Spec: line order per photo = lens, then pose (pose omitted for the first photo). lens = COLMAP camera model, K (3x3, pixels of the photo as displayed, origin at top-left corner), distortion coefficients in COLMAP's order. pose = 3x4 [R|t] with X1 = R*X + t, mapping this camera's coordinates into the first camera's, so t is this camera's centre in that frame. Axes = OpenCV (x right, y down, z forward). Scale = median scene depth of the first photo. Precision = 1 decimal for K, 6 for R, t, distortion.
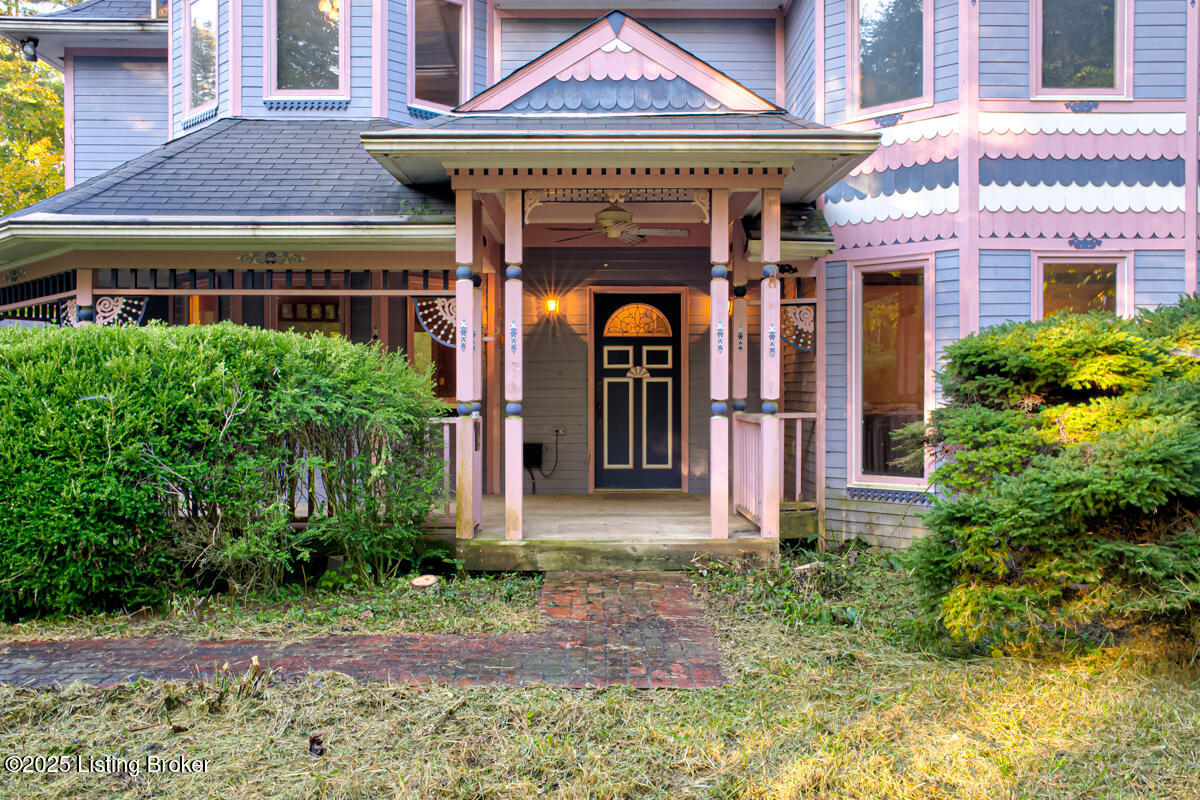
lens RADIAL K [[1063.5, 0, 600.0], [0, 1063.5, 400.0], [0, 0, 1]] dist [0.010554, 0.007743]
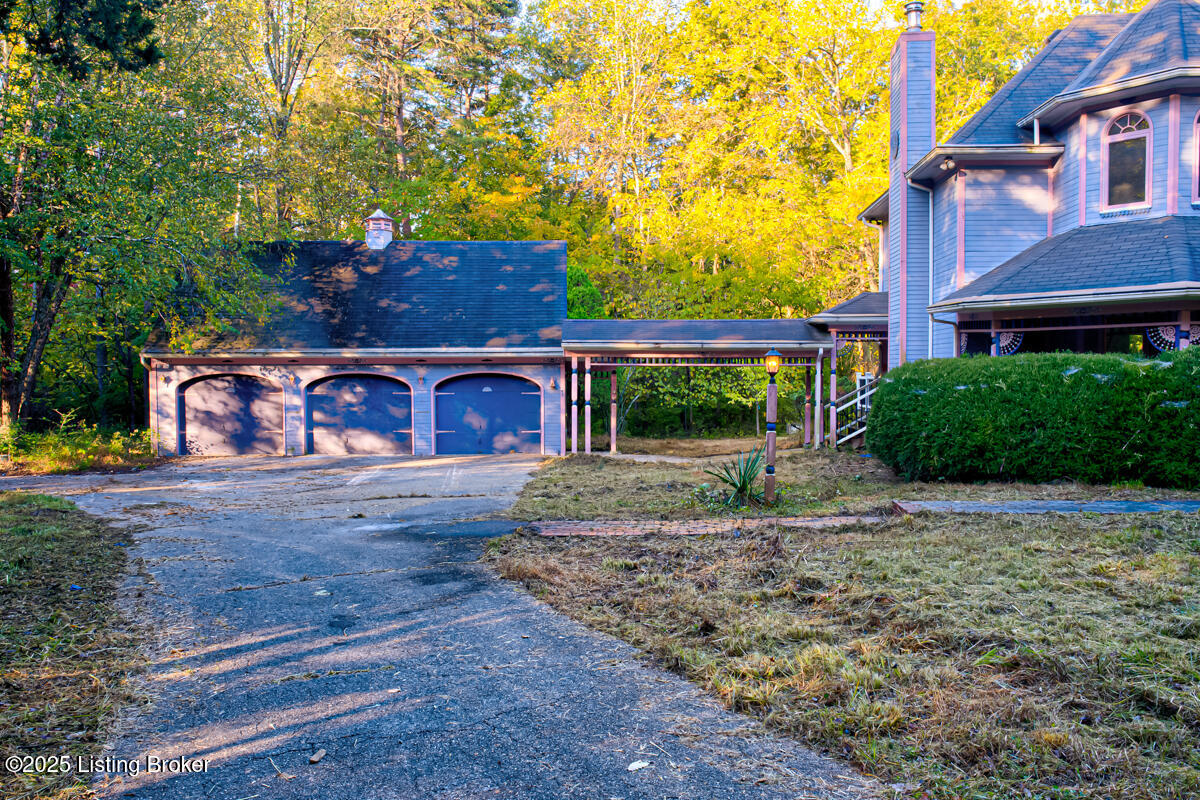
lens RADIAL K [[1014.1, 0, 600.0], [0, 1014.1, 400.0], [0, 0, 1]] dist [-0.049980, 0.104458]
pose [[0.998074, 0.005016, -0.061830, -1.364060], [-0.003761, 0.999785, 0.020404, -0.000837], [0.061919, -0.020132, 0.997878, -0.787147]]
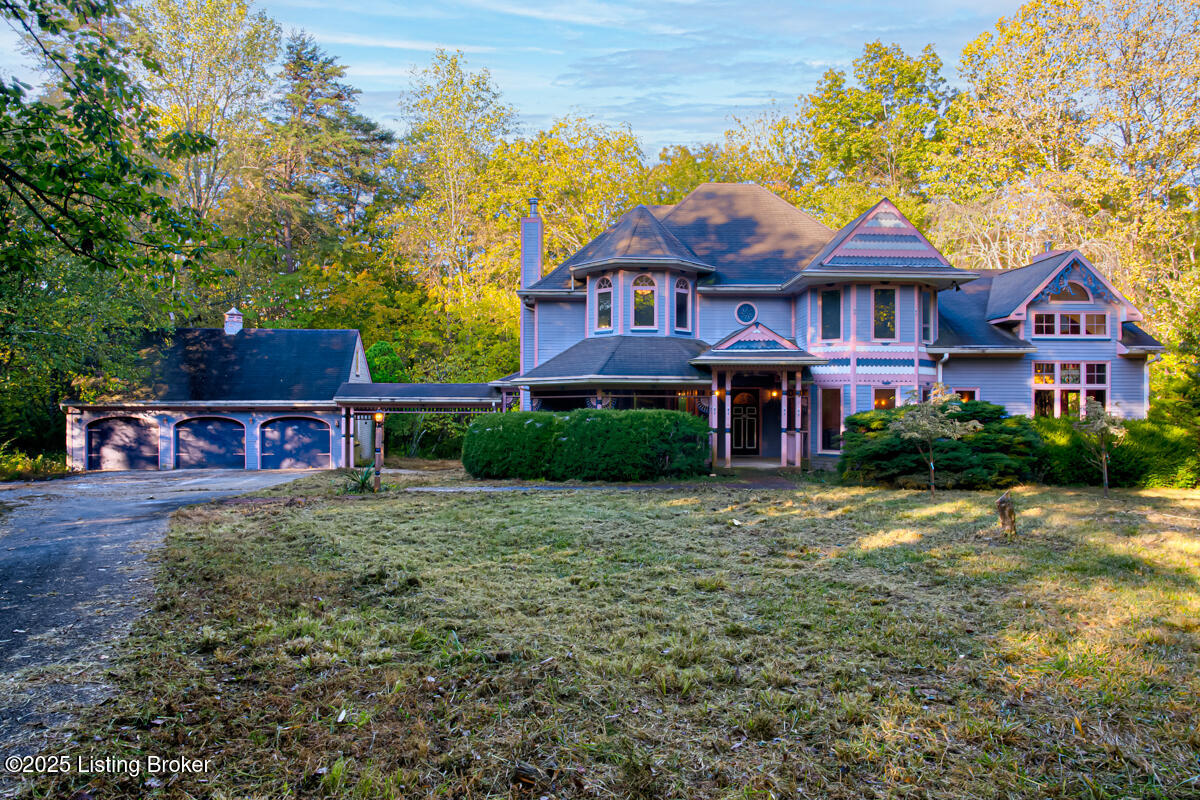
lens RADIAL K [[838.5, 0, 600.0], [0, 838.5, 400.0], [0, 0, 1]] dist [-0.000337, 0.000095]
pose [[0.999884, 0.006028, 0.013952, -0.515221], [-0.005821, 0.999873, -0.014855, -0.046261], [-0.014040, 0.014772, 0.999792, -1.715900]]
